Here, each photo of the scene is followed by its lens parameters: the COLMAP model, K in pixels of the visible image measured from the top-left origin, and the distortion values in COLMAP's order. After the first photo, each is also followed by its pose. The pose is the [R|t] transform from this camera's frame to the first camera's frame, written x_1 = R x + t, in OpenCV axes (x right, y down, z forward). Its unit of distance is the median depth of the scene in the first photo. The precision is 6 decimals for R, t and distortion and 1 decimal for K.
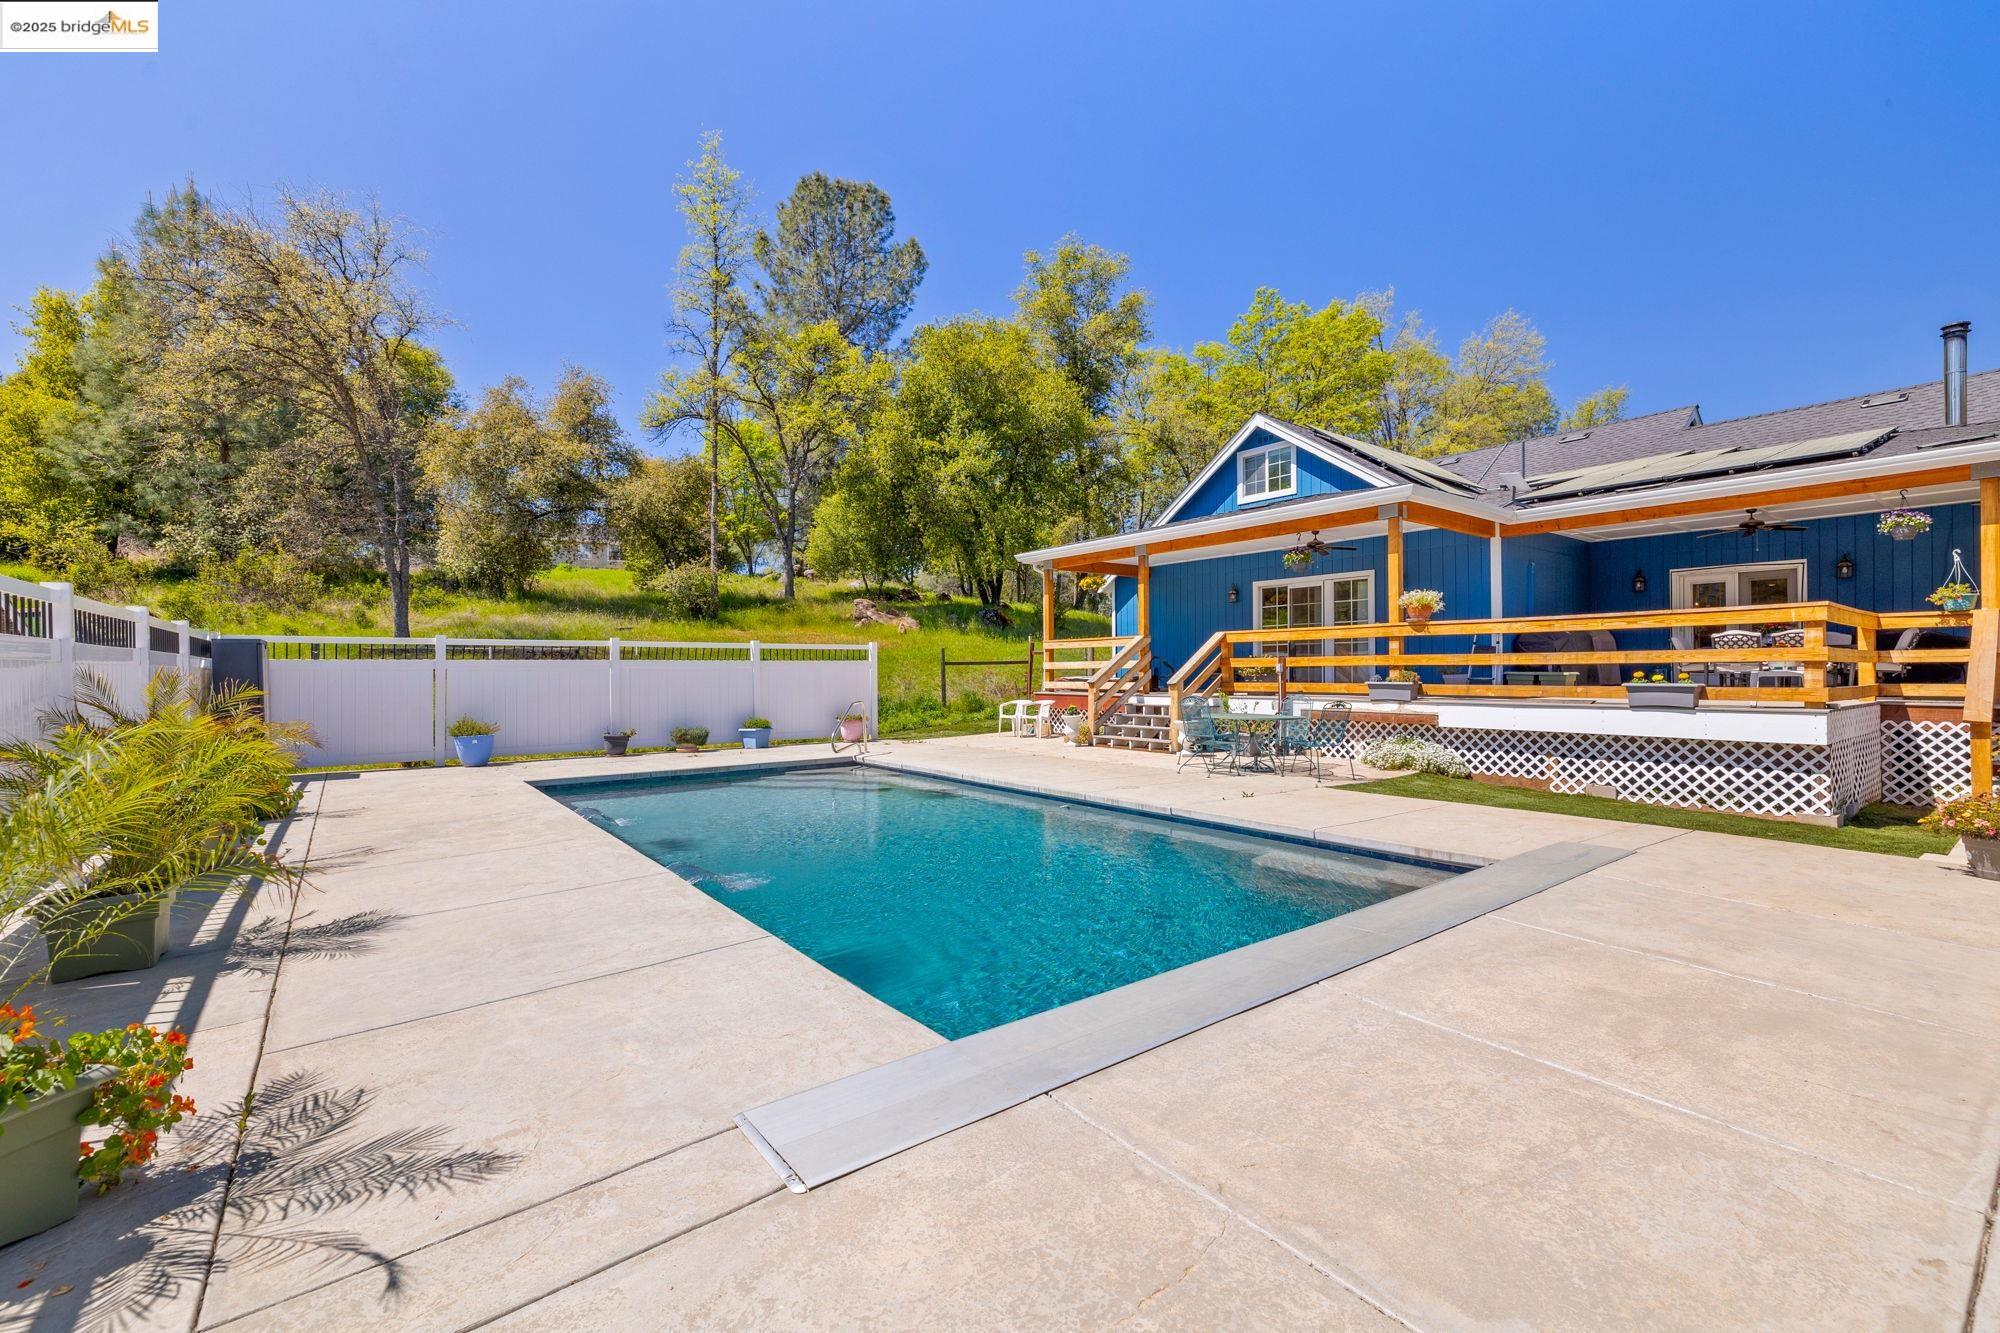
lens RADIAL K [[837.1, 0, 1003.5], [0, 837.1, 662.1], [0, 0, 1]] dist [0.001687, 0.000016]
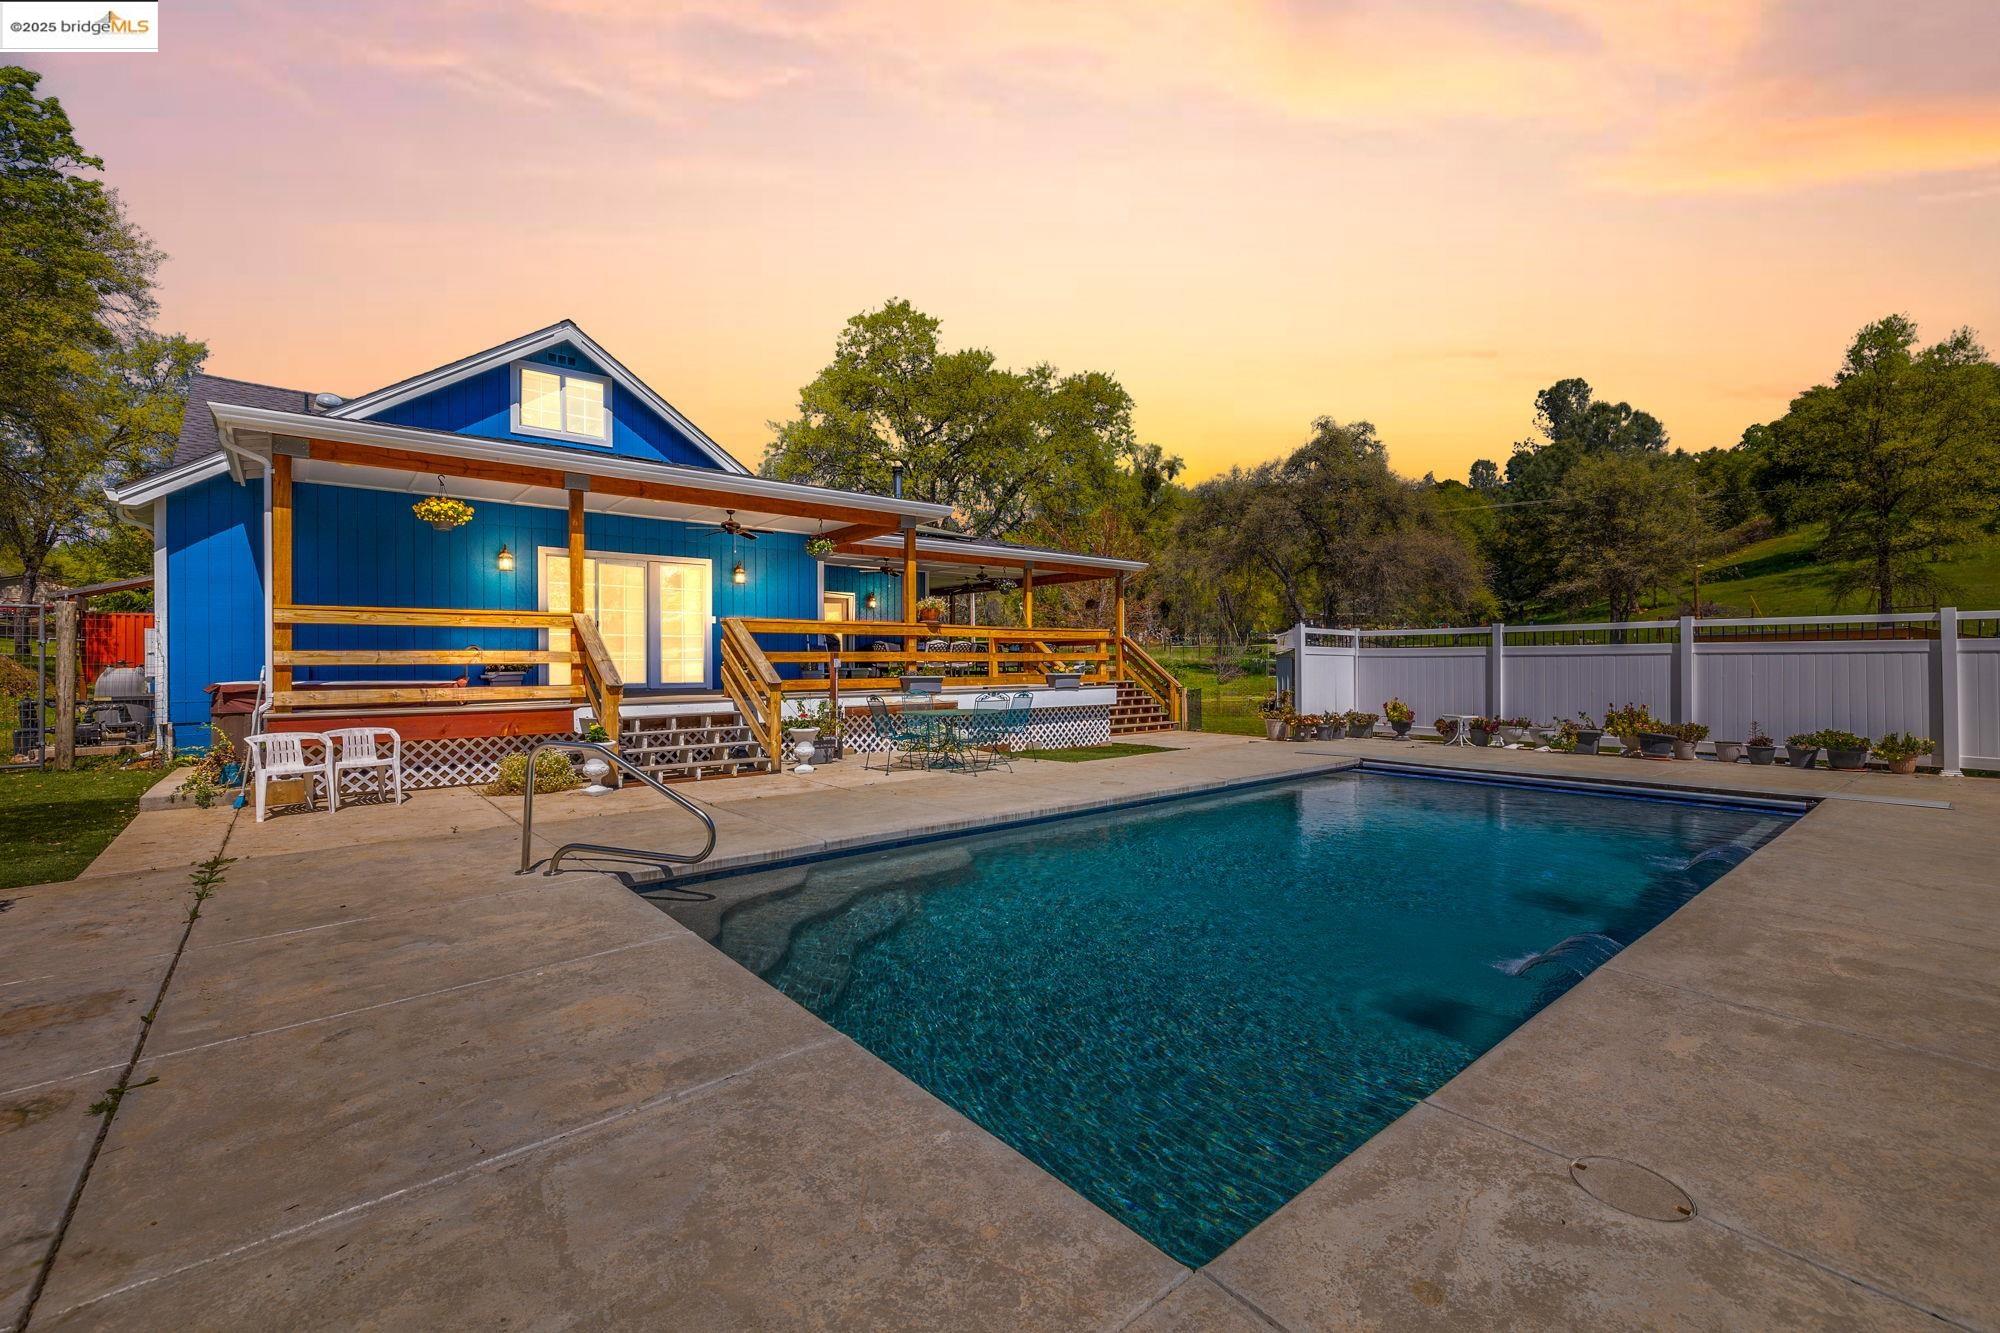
lens RADIAL K [[853.3, 0, 1007.3], [0, 853.3, 670.2], [0, 0, 1]] dist [0.002303, 0.000124]
pose [[-0.031574, -0.005090, 0.999488, -0.636968], [-0.006497, 0.999967, 0.004887, 0.008780], [-0.999480, -0.006339, -0.031606, 0.868452]]
